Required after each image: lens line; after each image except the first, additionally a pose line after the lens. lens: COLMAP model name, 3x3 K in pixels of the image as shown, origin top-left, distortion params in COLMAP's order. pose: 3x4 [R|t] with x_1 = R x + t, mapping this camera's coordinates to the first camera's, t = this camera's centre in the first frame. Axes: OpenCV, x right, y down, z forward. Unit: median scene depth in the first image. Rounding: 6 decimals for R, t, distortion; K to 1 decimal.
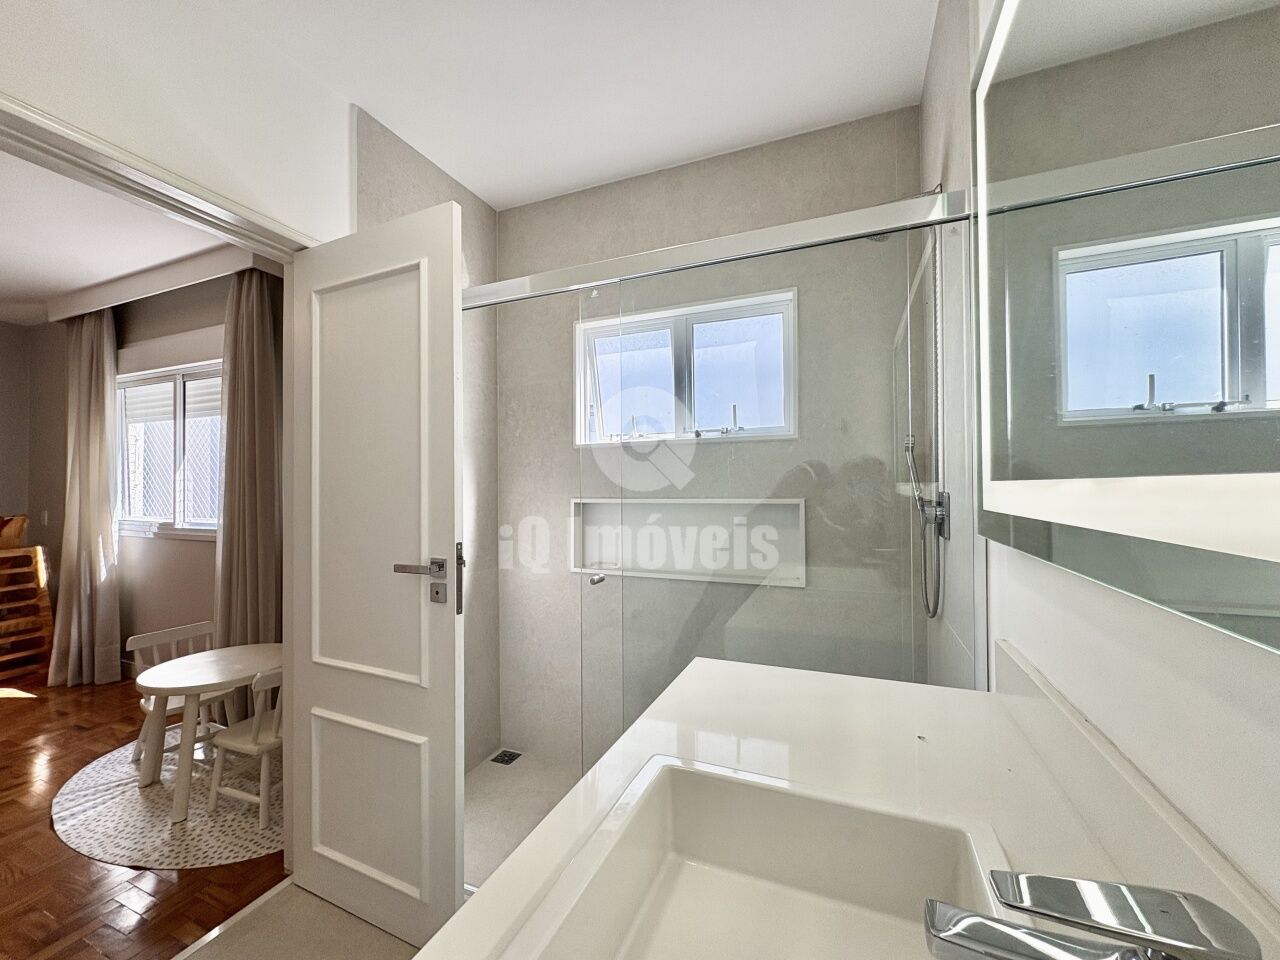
lens RADIAL K [[509.1, 0, 640.0], [0, 509.1, 480.0], [0, 0, 1]] dist [0.000790, 0.000036]
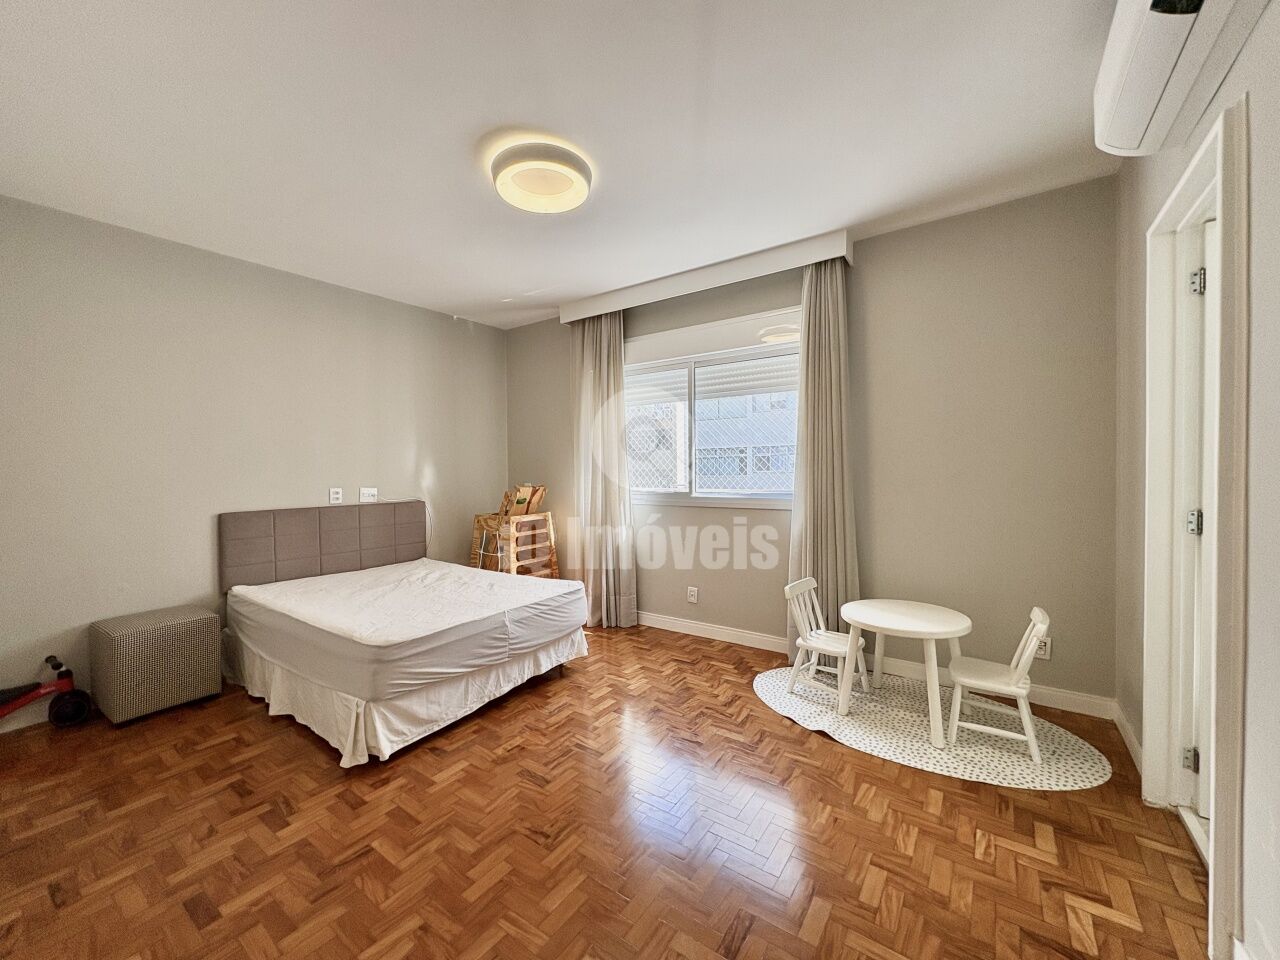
lens RADIAL K [[509.1, 0, 640.0], [0, 509.1, 480.0], [0, 0, 1]] dist [0.000790, 0.000036]
pose [[0.975689, 0.002845, -0.219143, -0.763971], [0.003592, 0.999574, 0.028971, 0.022958], [0.219132, -0.029054, 0.975263, -0.137894]]
